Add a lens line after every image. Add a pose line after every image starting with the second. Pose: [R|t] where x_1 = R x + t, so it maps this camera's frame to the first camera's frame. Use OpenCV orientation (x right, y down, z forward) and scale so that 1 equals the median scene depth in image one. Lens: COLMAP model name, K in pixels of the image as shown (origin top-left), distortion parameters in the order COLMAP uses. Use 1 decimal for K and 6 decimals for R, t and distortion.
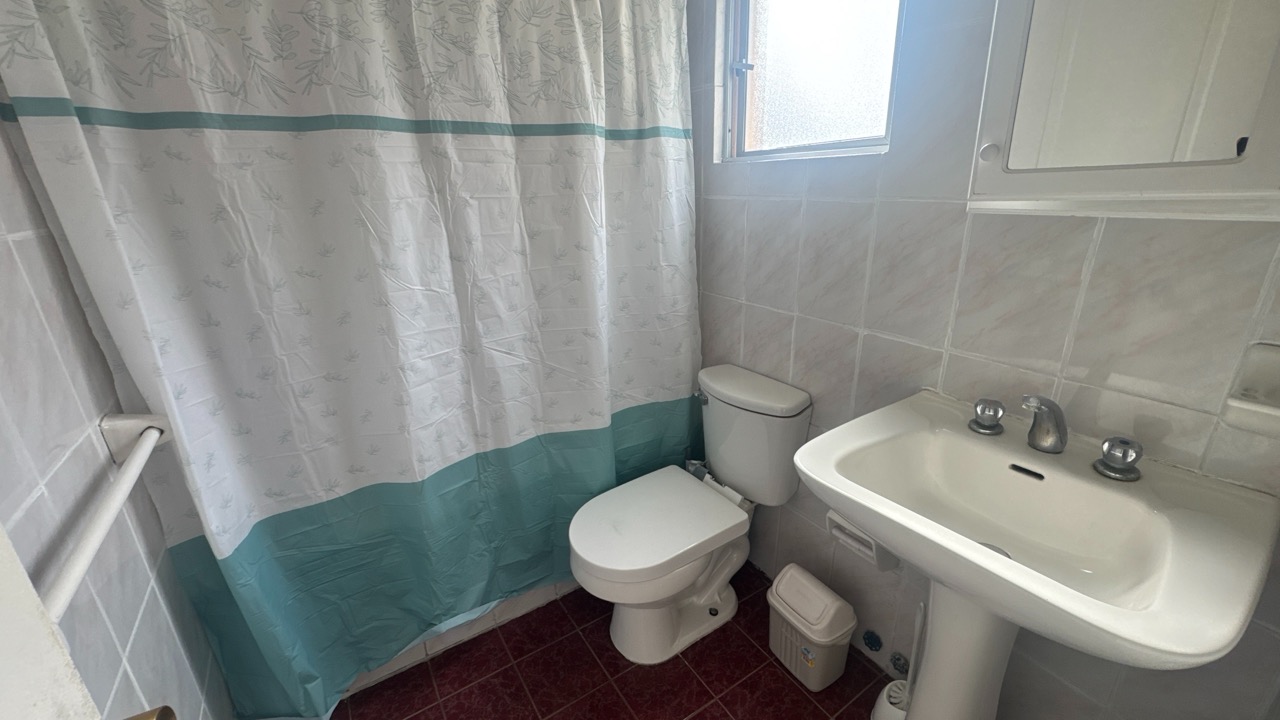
lens RADIAL K [[511.9, 0, 643.2], [0, 511.9, 356.0], [0, 0, 1]] dist [-0.003399, 0.000559]
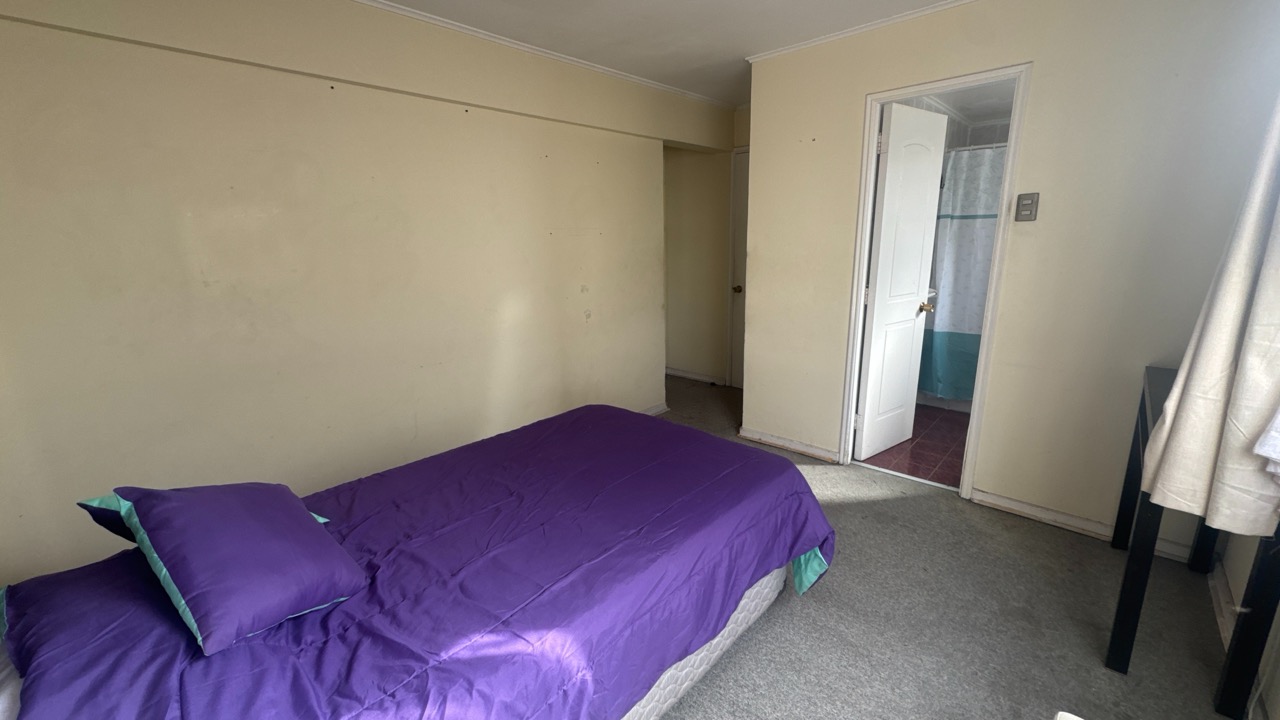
lens RADIAL K [[511.9, 0, 641.2], [0, 511.9, 358.5], [0, 0, 1]] dist [-0.003399, 0.000559]
pose [[0.237238, 0.242564, -0.940681, 2.383967], [-0.307274, 0.937346, 0.164210, 0.674131], [0.921575, 0.250090, 0.296908, -2.177892]]
